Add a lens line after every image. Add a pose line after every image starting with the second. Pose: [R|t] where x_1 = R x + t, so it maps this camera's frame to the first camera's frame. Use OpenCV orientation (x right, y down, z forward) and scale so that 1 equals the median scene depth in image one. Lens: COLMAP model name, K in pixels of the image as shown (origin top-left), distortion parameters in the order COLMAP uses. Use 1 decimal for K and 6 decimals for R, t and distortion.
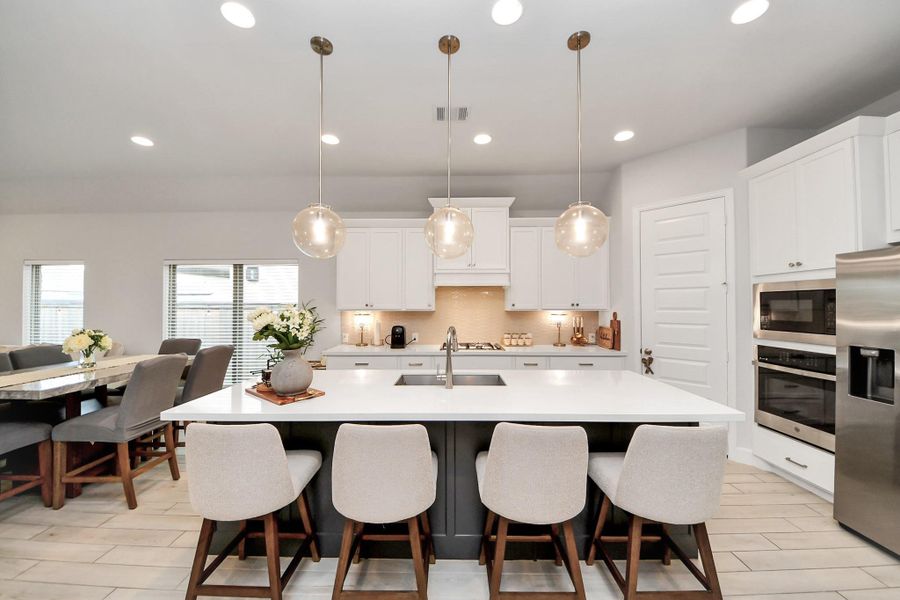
lens RADIAL K [[336.9, 0, 452.5], [0, 336.9, 301.8], [0, 0, 1]] dist [0.019934, -0.016656]
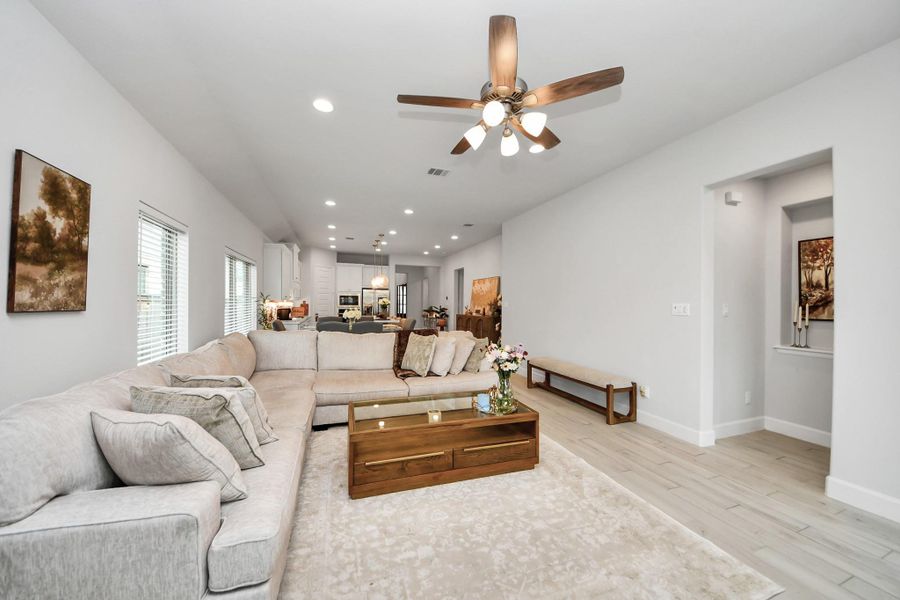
lens RADIAL K [[331.8, 0, 442.8], [0, 331.8, 302.7], [0, 0, 1]] dist [0.000582, 0.000047]
pose [[-0.328526, -0.002326, 0.944492, -2.167128], [-0.018748, 0.999816, -0.004059, 0.034301], [-0.944309, -0.019041, -0.328509, 0.800197]]
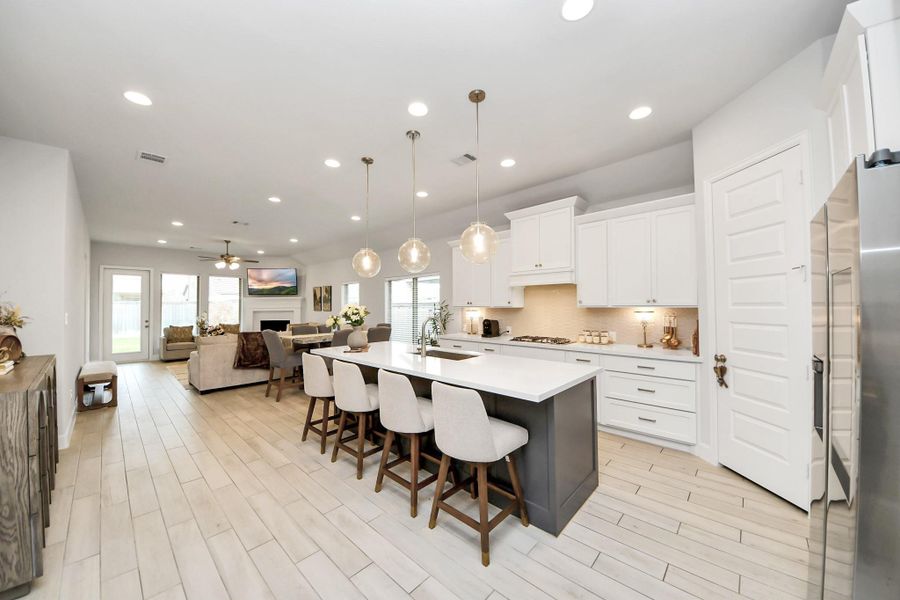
lens RADIAL K [[331.8, 0, 442.8], [0, 331.8, 302.7], [0, 0, 1]] dist [0.000582, 0.000047]
pose [[0.723184, -0.010265, -0.690579, 0.556703], [0.016334, 0.999864, 0.002243, 0.003689], [0.690462, -0.012902, 0.723253, -0.007943]]
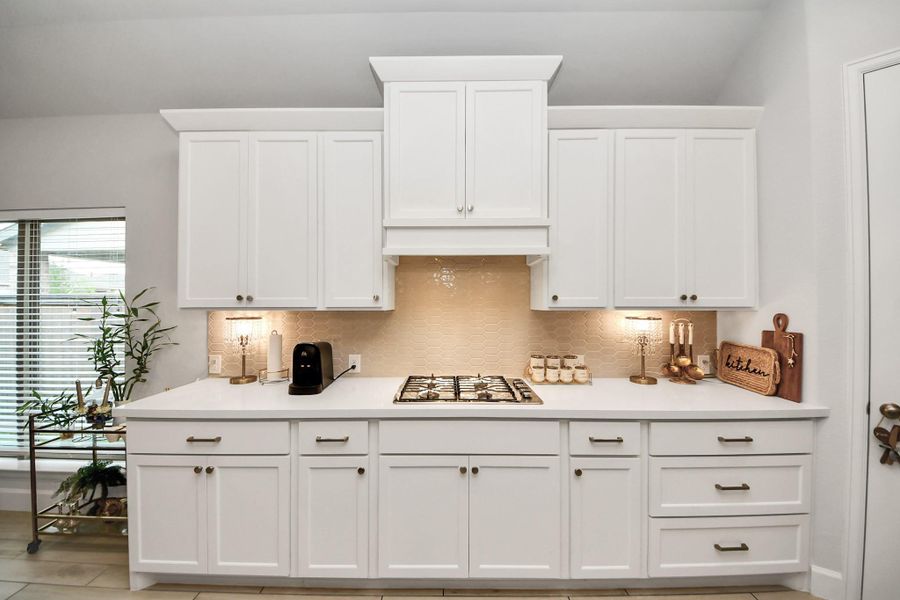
lens RADIAL K [[336.9, 0, 452.5], [0, 336.9, 301.8], [0, 0, 1]] dist [0.019934, -0.016656]
pose [[1.000000, 0.000742, 0.000216, 0.038867], [-0.000744, 0.999967, 0.008086, 0.010501], [-0.000210, -0.008086, 0.999967, 0.521881]]
